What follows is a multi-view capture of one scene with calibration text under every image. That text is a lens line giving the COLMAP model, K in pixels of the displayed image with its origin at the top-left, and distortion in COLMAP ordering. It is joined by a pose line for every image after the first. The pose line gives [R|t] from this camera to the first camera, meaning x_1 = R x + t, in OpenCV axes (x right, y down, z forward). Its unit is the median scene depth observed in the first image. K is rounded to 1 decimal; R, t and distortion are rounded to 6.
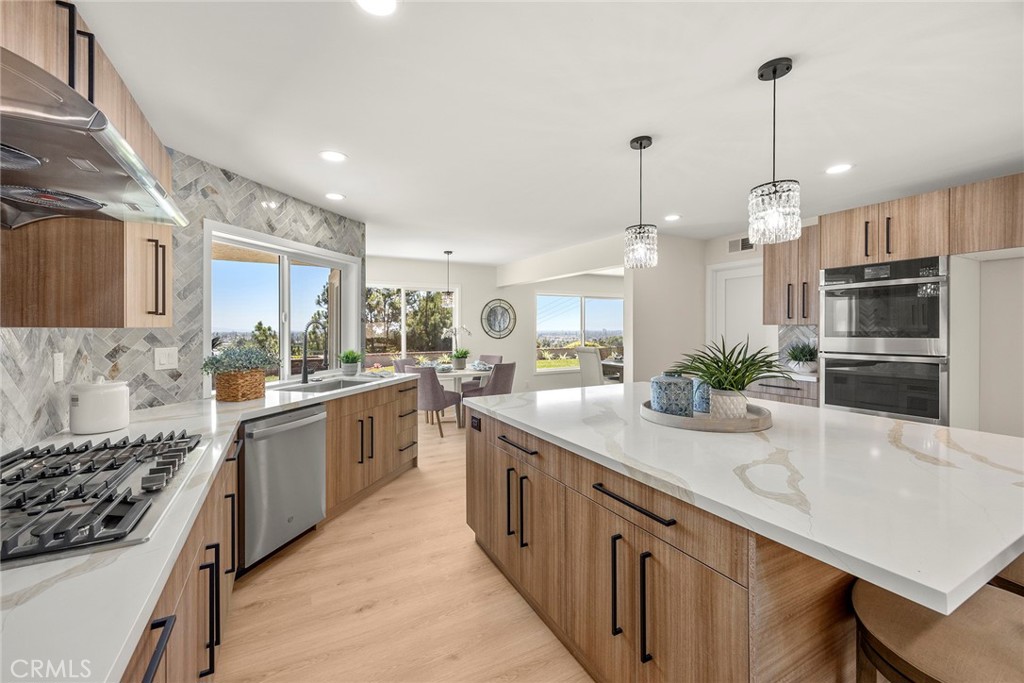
lens RADIAL K [[408.5, 0, 506.4], [0, 408.5, 330.3], [0, 0, 1]] dist [0.001700, 0.000329]
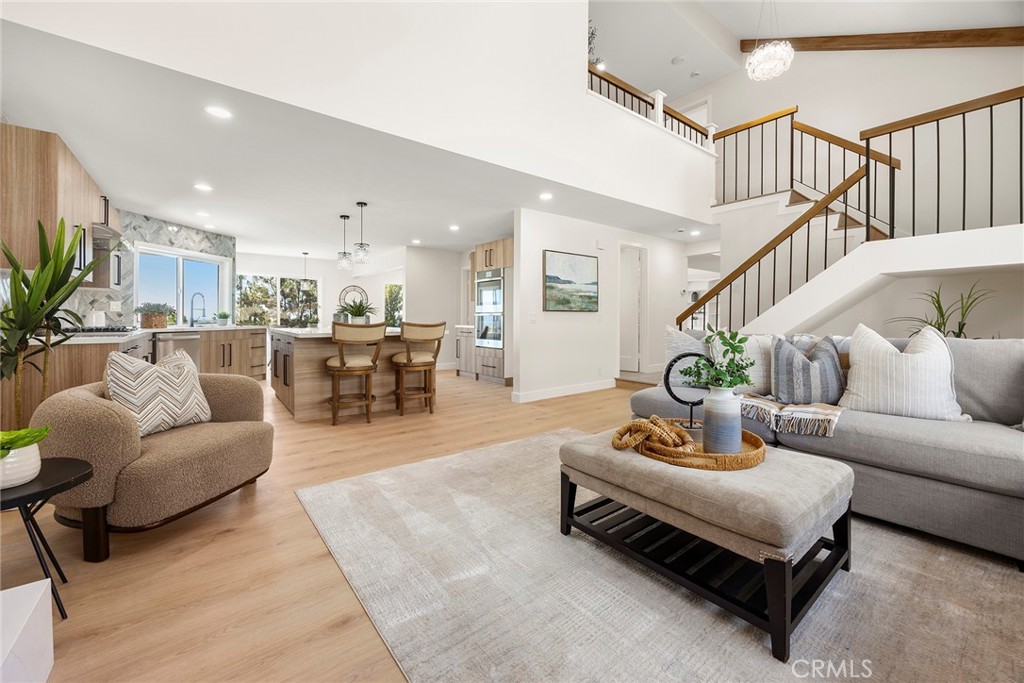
lens RADIAL K [[408.5, 0, 511.2], [0, 408.5, 321.1], [0, 0, 1]] dist [0.001700, 0.000329]
pose [[0.987466, 0.005823, 0.157725, 0.654058], [-0.005600, 0.999983, -0.001861, 0.101214], [-0.157733, 0.000955, 0.987481, -1.074685]]
